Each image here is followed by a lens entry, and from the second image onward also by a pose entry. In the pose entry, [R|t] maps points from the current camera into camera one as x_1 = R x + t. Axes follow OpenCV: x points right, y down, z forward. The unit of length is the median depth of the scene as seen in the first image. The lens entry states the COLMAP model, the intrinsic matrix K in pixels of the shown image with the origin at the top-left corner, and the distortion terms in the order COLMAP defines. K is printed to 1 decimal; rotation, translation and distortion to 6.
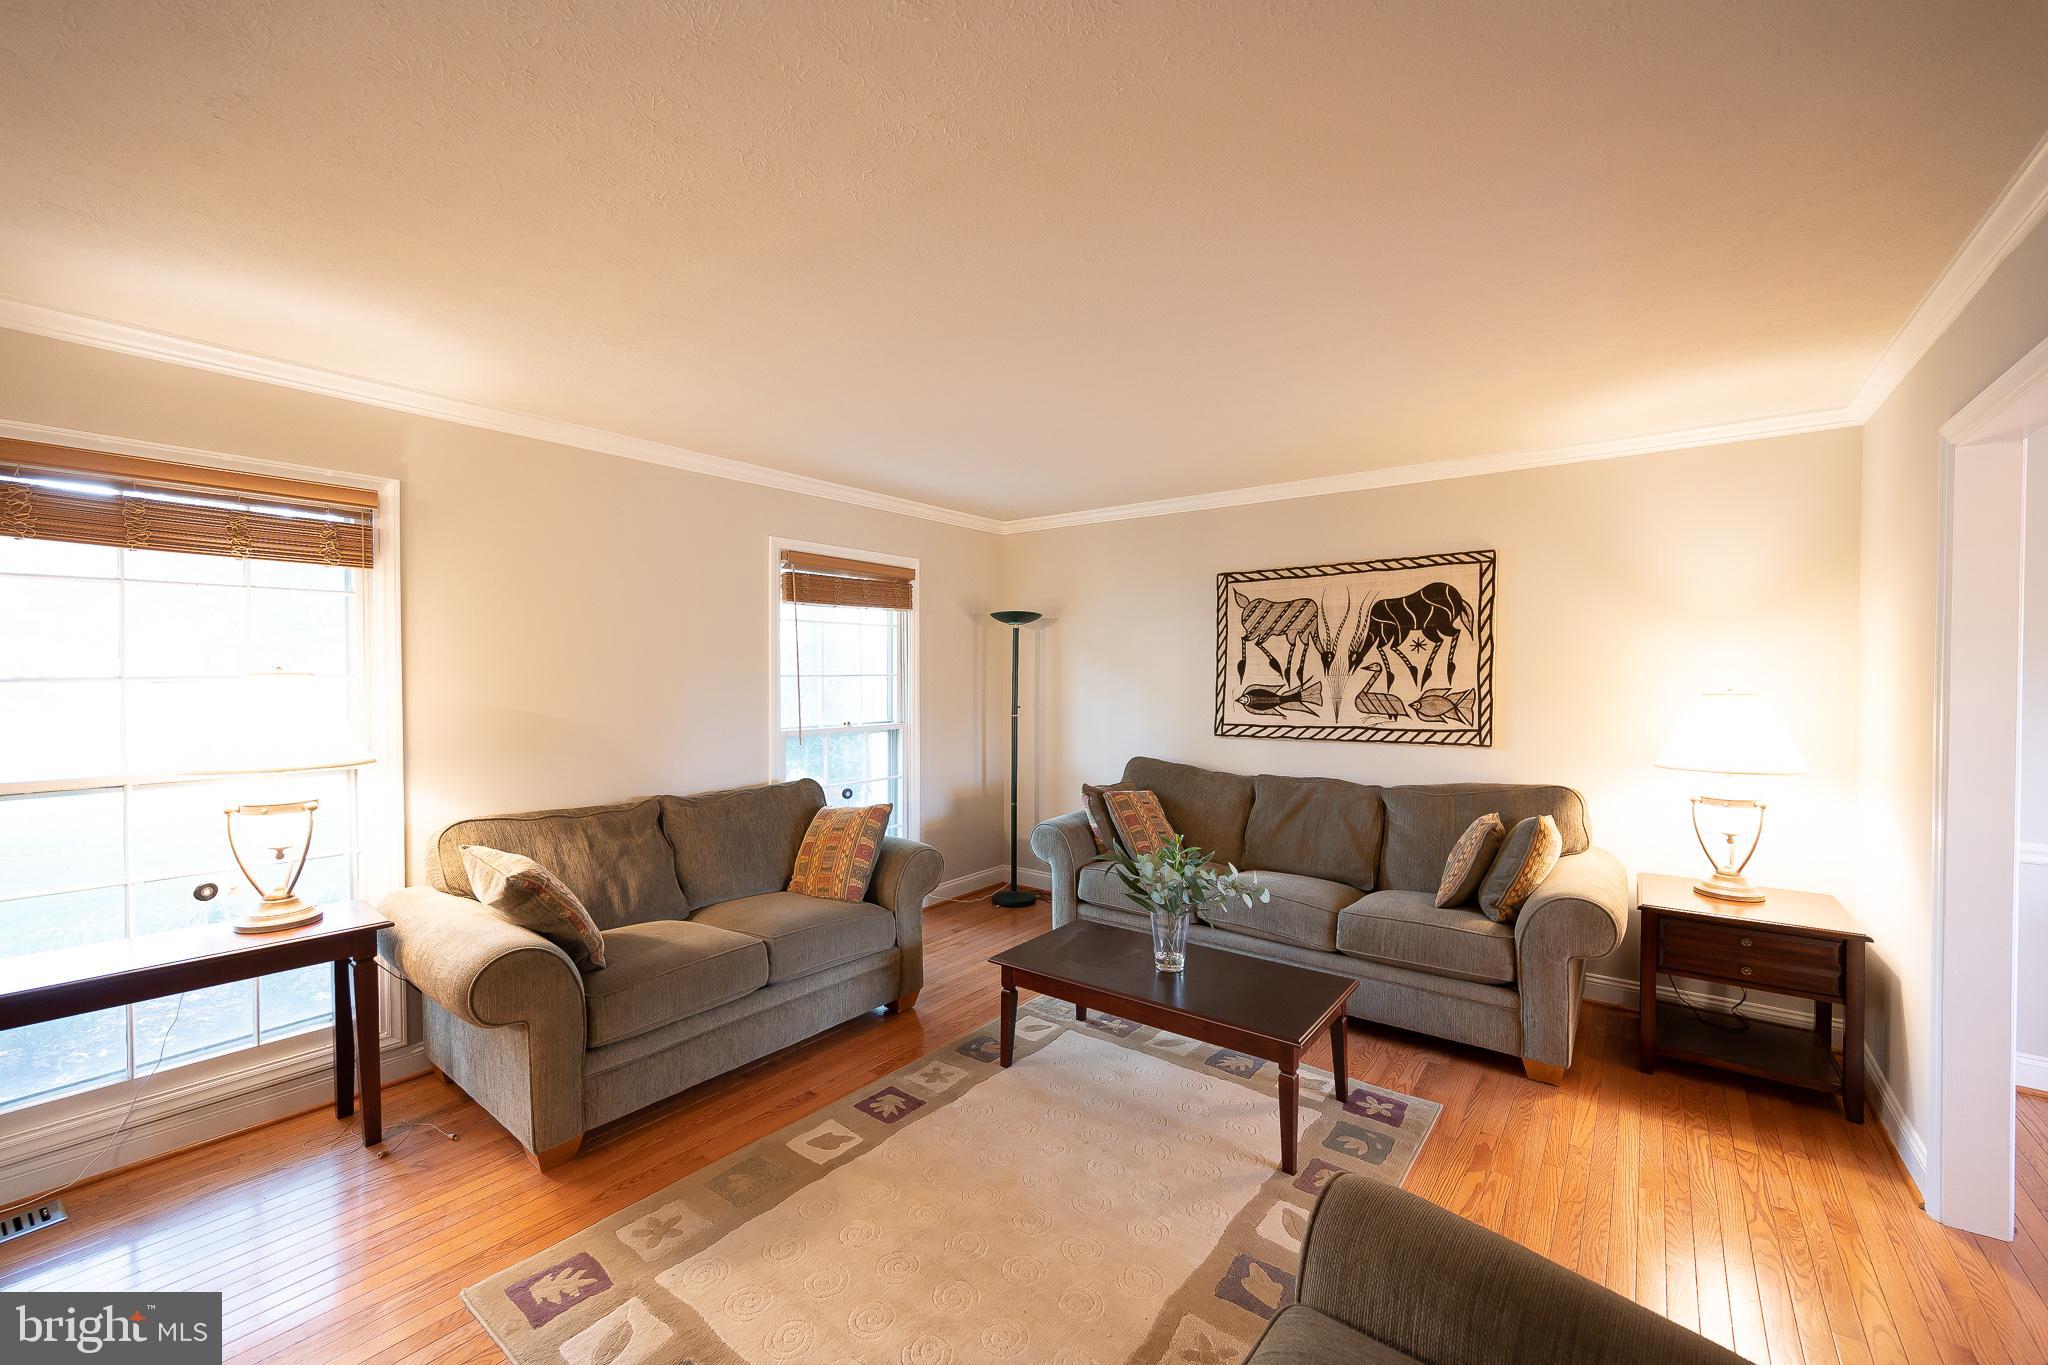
lens RADIAL K [[813.0, 0, 1023.6], [0, 813.0, 677.7], [0, 0, 1]] dist [-0.002495, 0.001448]
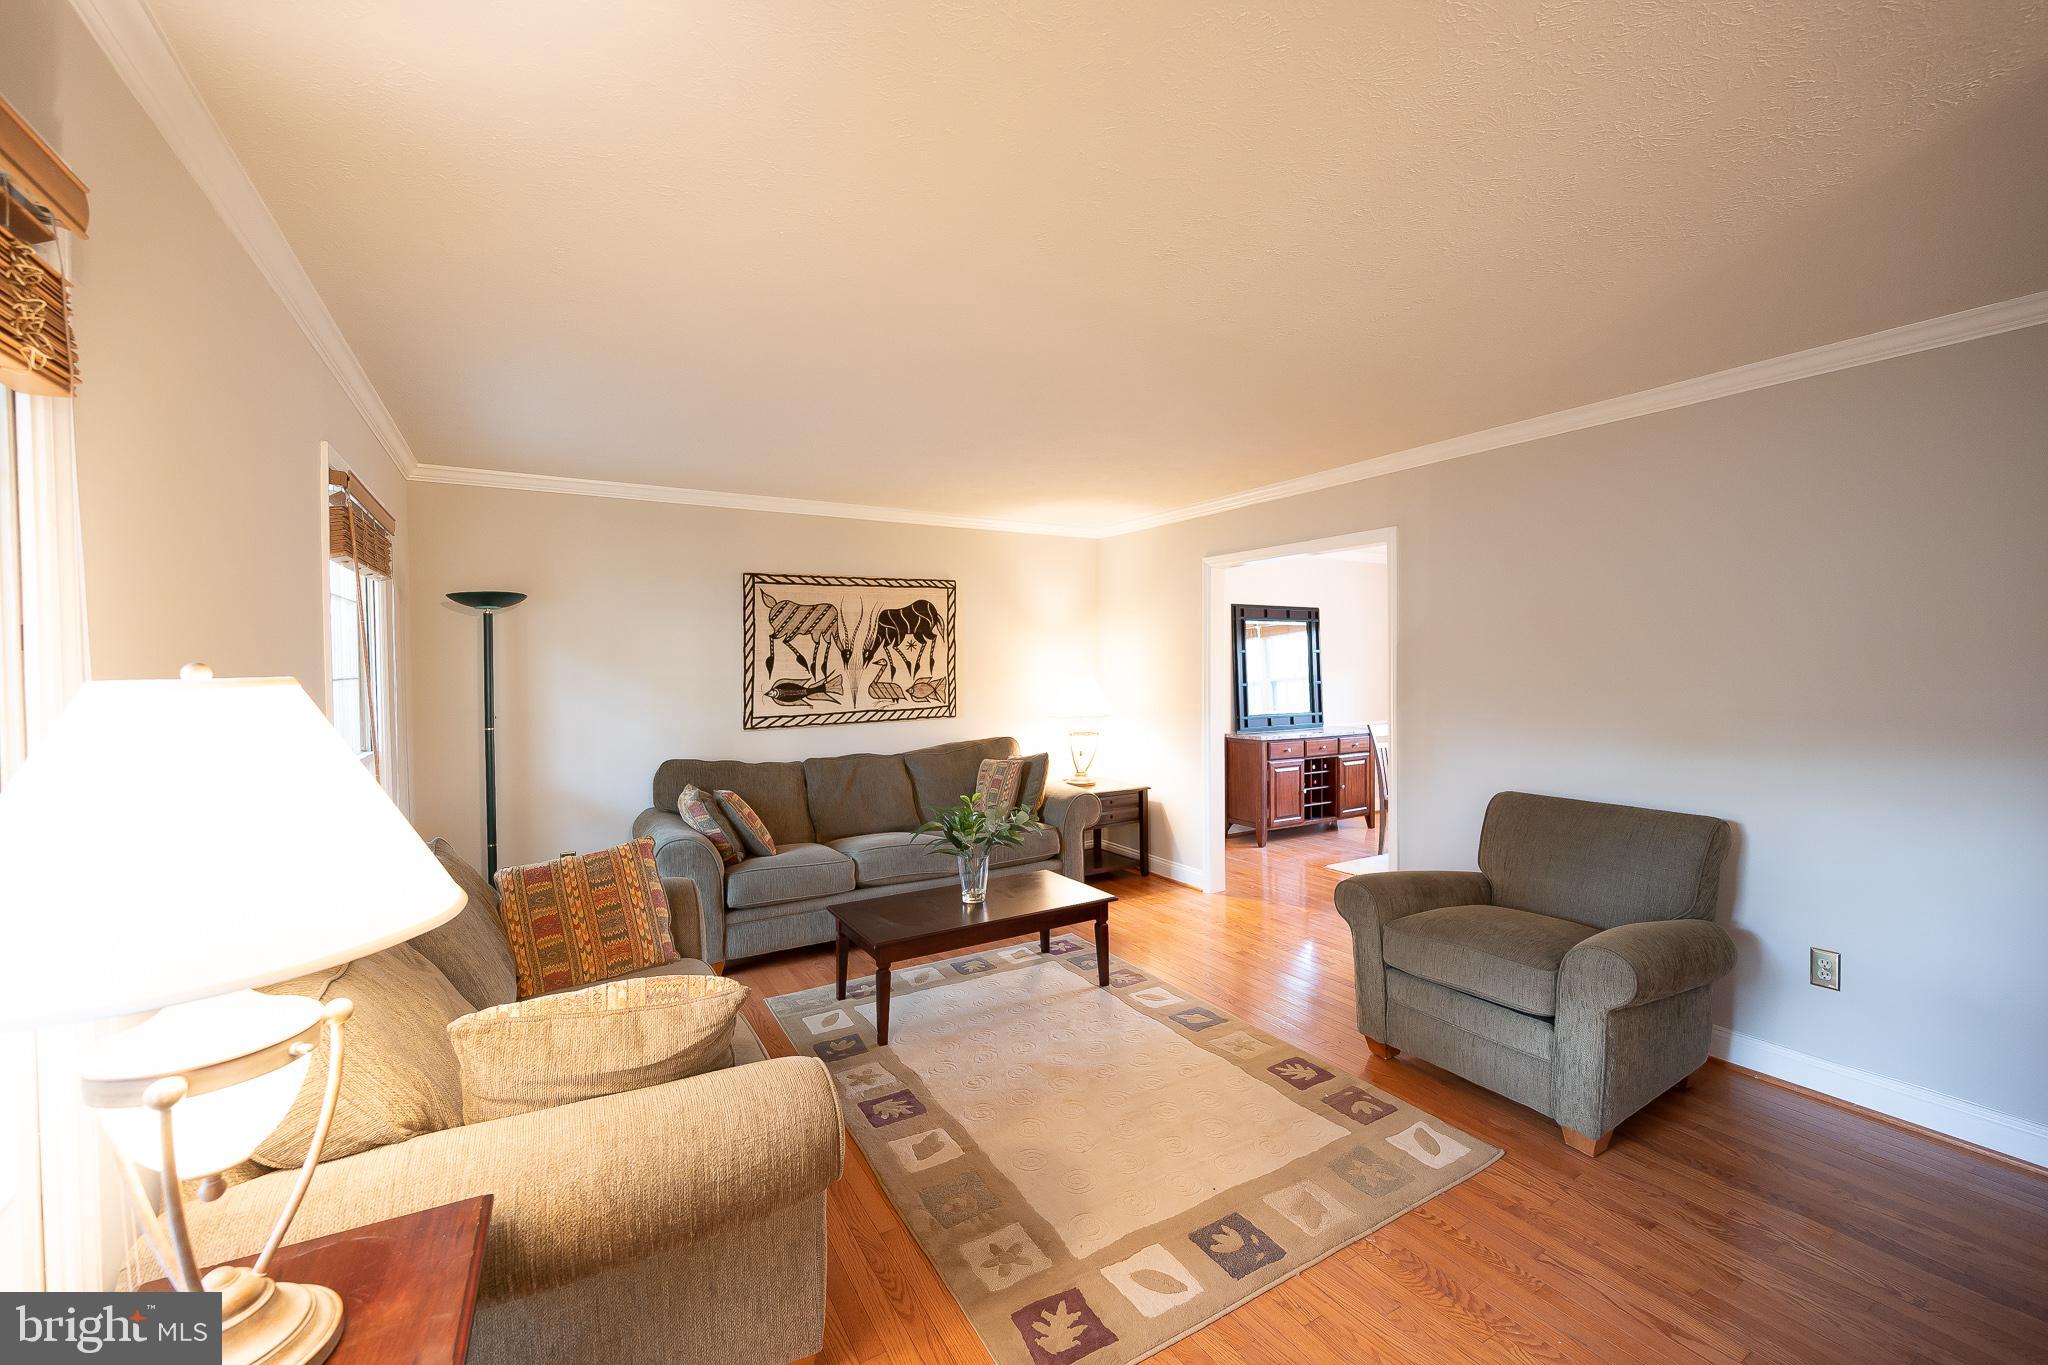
lens RADIAL K [[813.0, 0, 1025.9], [0, 813.0, 679.8], [0, 0, 1]] dist [-0.002495, 0.001448]
pose [[0.374577, -0.024655, 0.926868, -0.654203], [0.020043, 0.999628, 0.018490, -0.004330], [-0.926979, 0.011651, 0.374932, 0.311161]]
